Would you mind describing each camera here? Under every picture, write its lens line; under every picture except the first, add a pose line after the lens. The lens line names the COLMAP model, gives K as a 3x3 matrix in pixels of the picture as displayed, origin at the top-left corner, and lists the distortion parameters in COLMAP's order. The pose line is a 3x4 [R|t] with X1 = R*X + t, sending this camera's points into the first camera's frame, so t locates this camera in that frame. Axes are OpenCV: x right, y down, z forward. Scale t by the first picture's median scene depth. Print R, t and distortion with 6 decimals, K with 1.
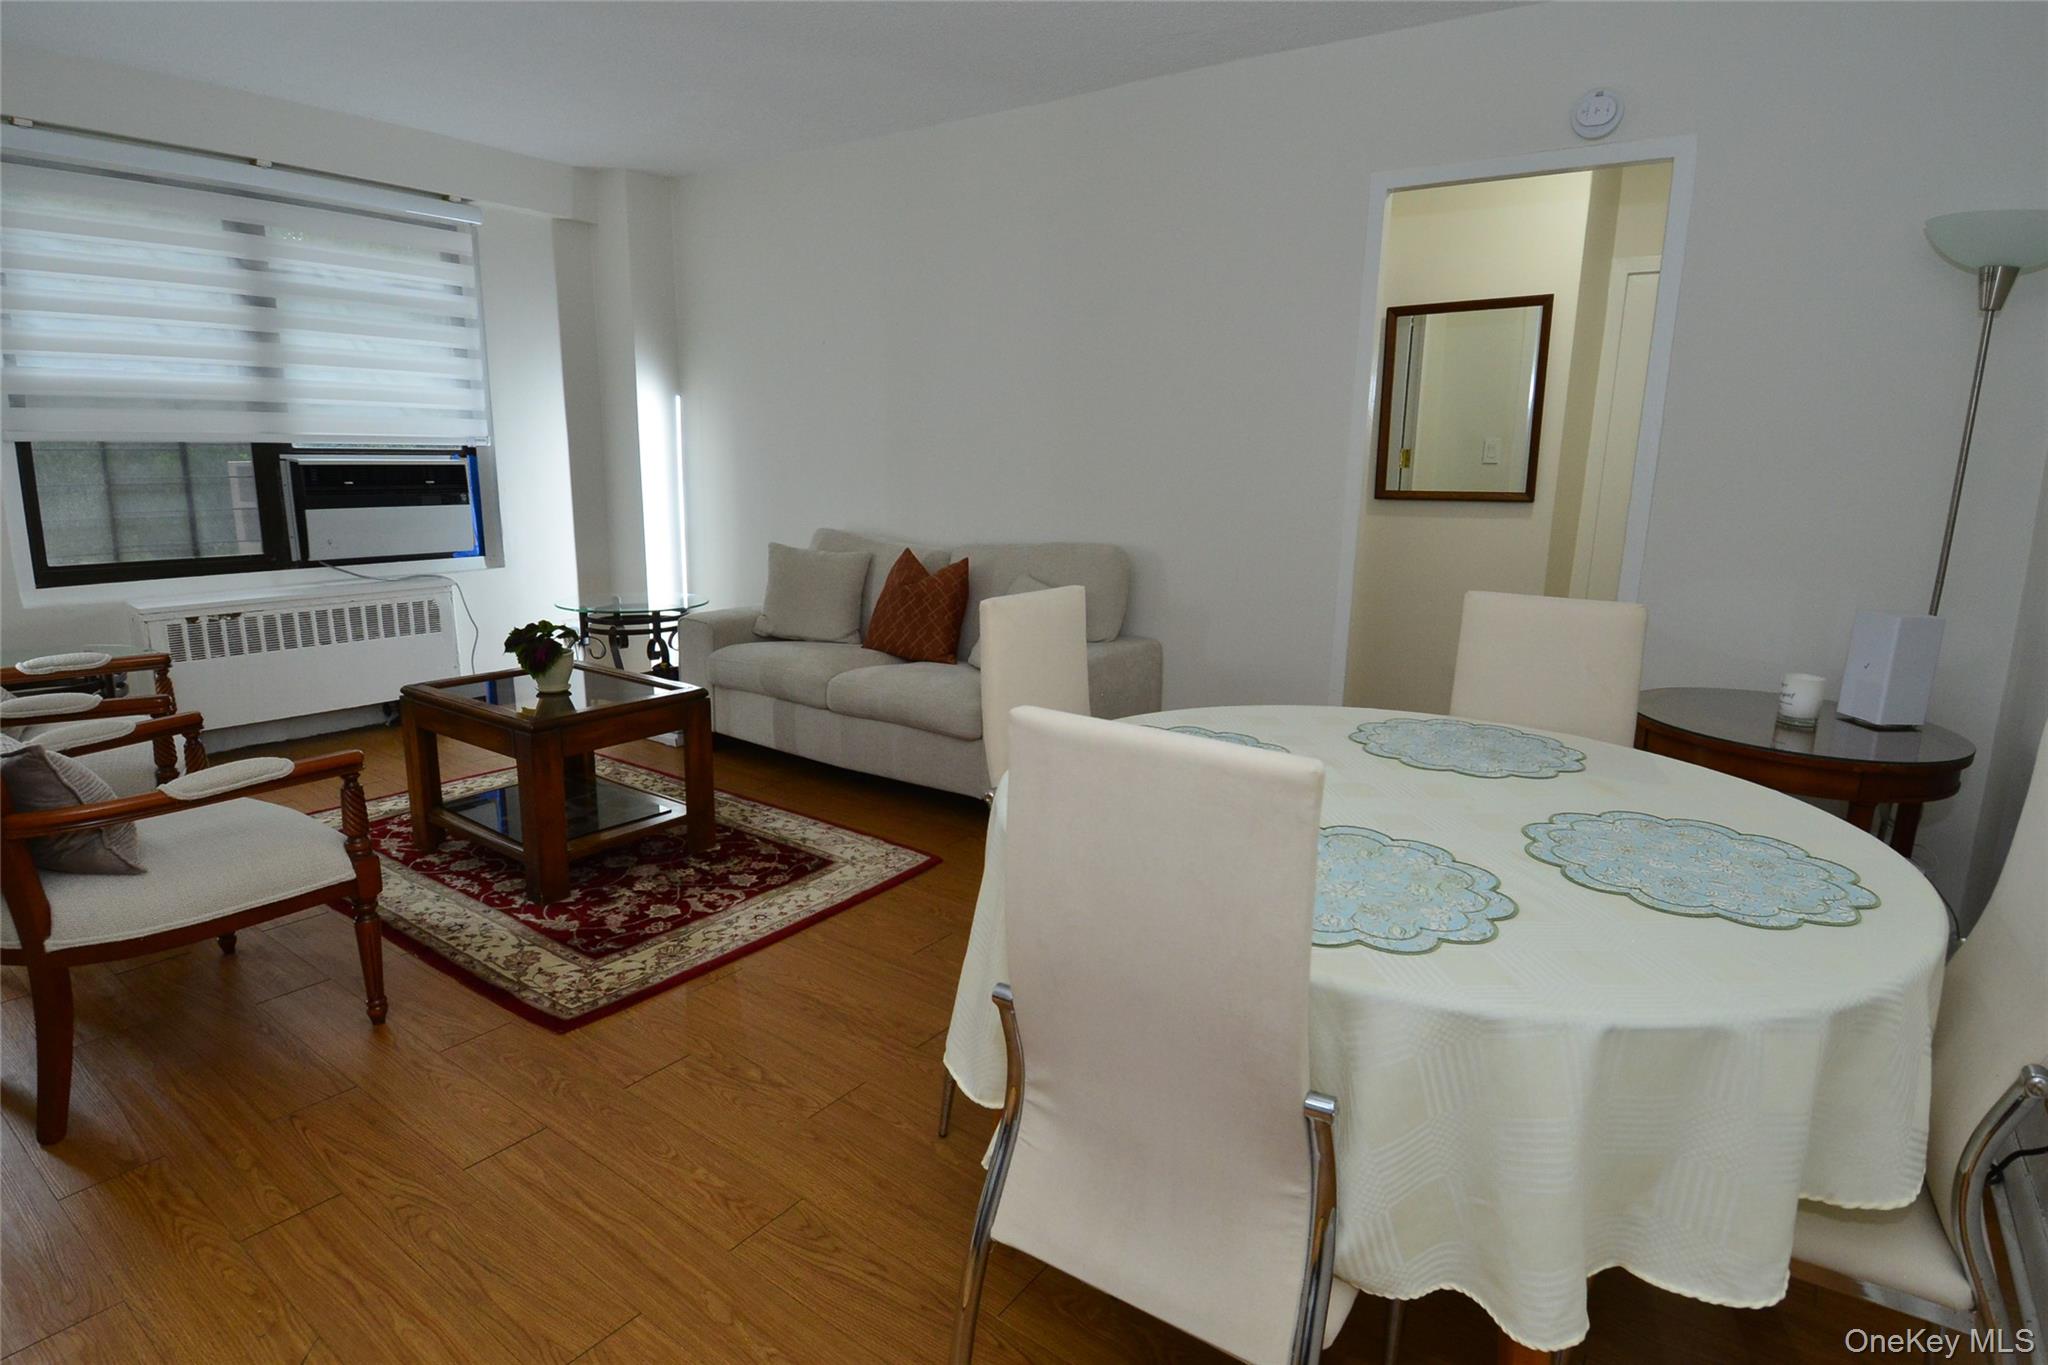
lens RADIAL K [[1055.3, 0, 1041.5], [0, 1055.3, 673.2], [0, 0, 1]] dist [0.021711, -0.026600]
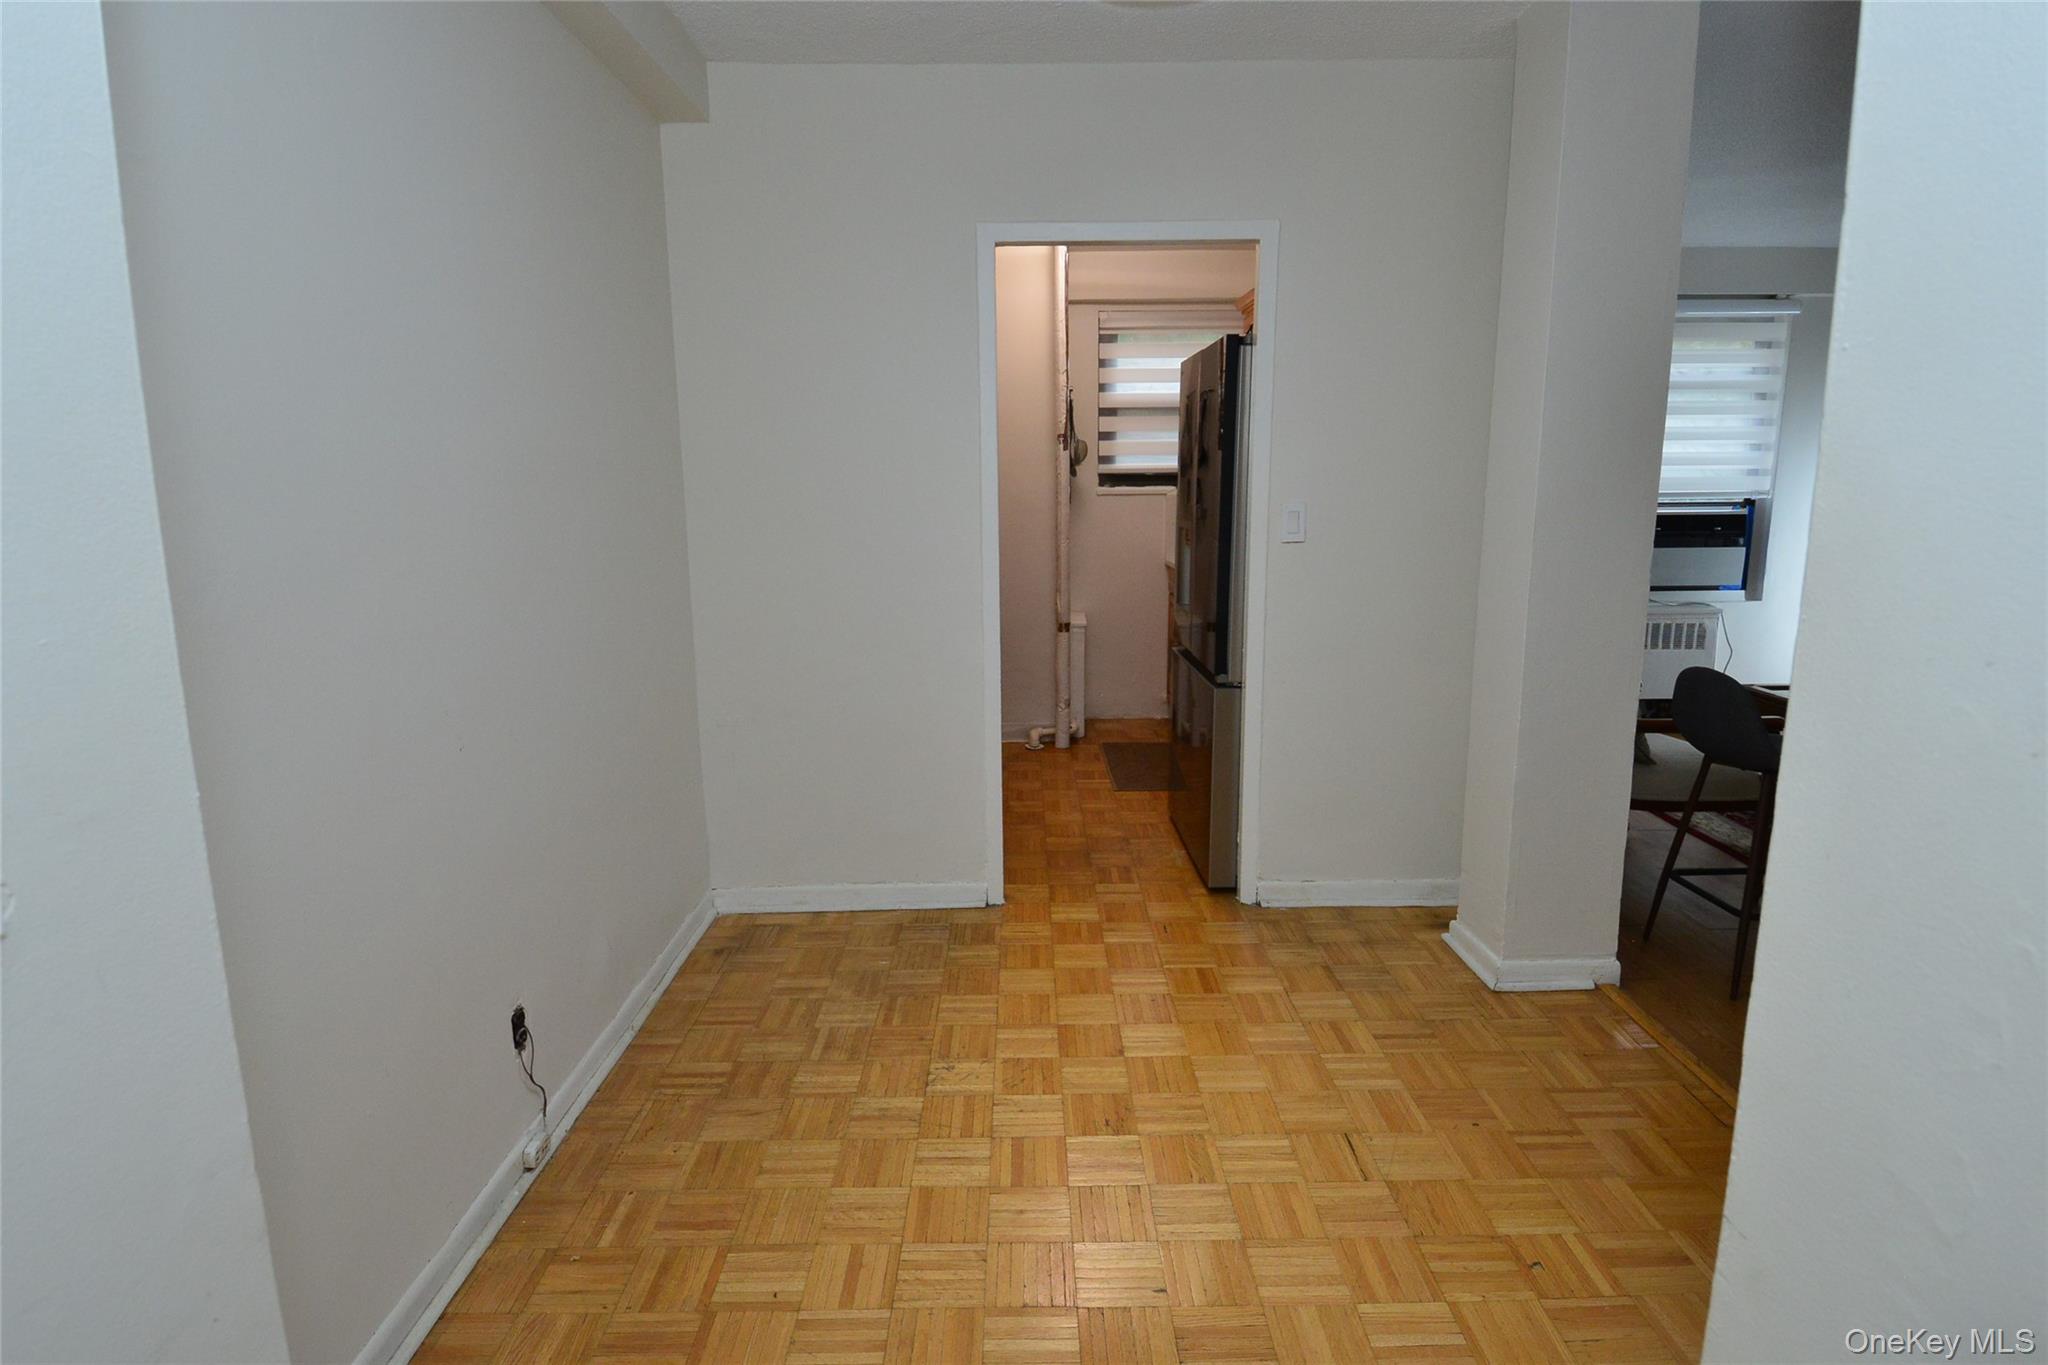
lens RADIAL K [[1055.3, 0, 1028.2], [0, 1055.3, 663.8], [0, 0, 1]] dist [0.021711, -0.026600]
pose [[0.582563, 0.119064, -0.804017, -0.036831], [-0.148003, 0.988214, 0.039103, 0.051990], [0.799197, 0.096217, 0.593319, -0.407014]]
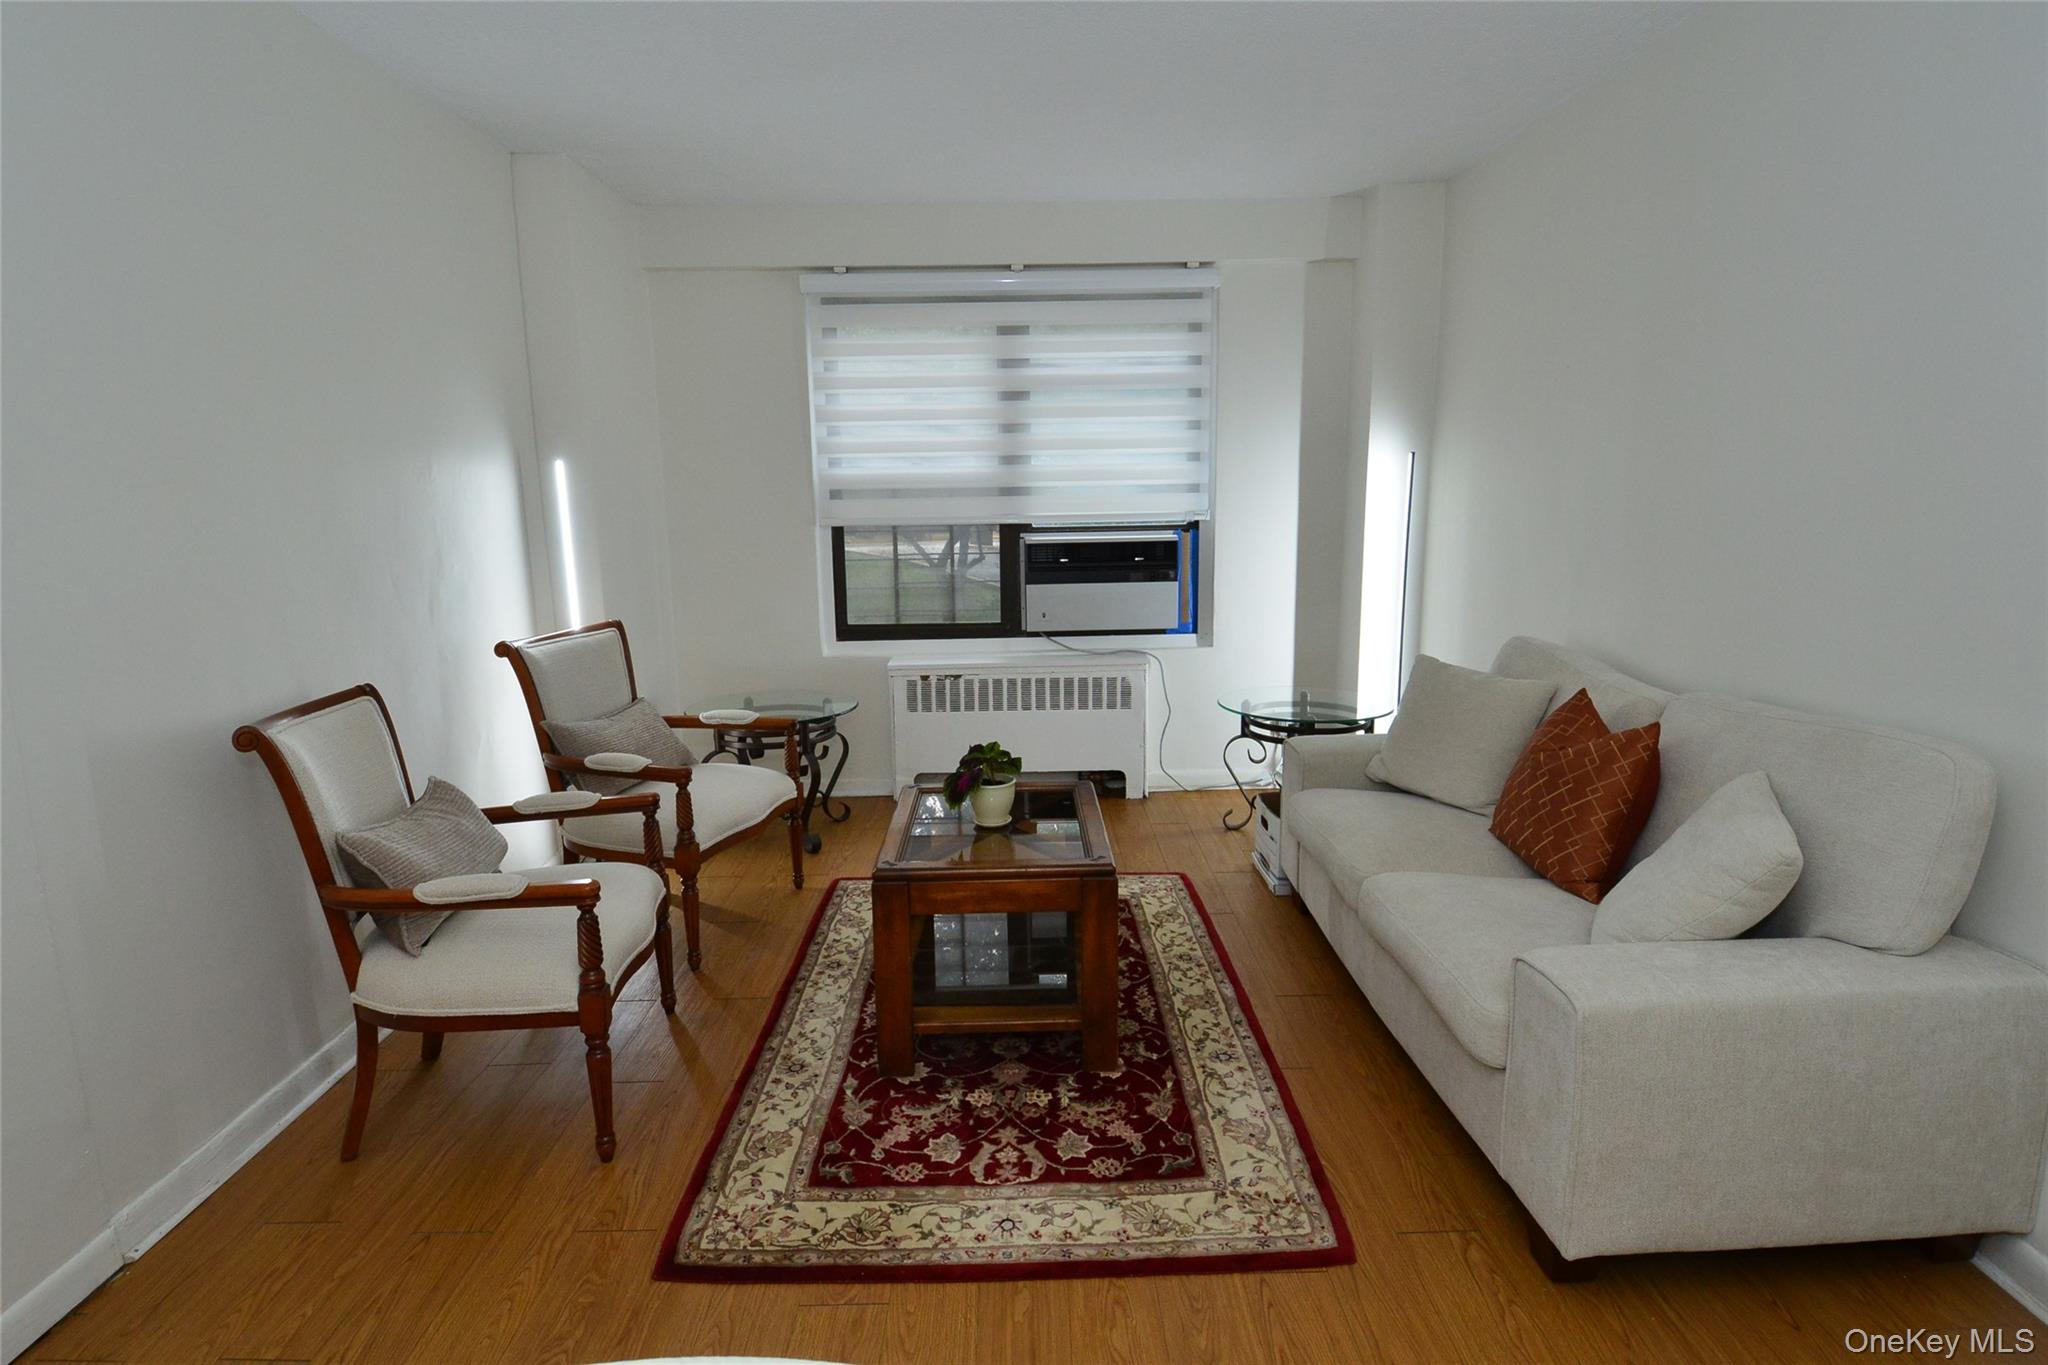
lens RADIAL K [[1055.3, 0, 1031.0], [0, 1055.3, 672.5], [0, 0, 1]] dist [0.021711, -0.026600]
pose [[0.594594, 0.110786, -0.796357, 0.177530], [-0.138883, 0.989725, 0.033991, -0.106847], [0.791940, 0.090389, 0.603871, 0.378508]]
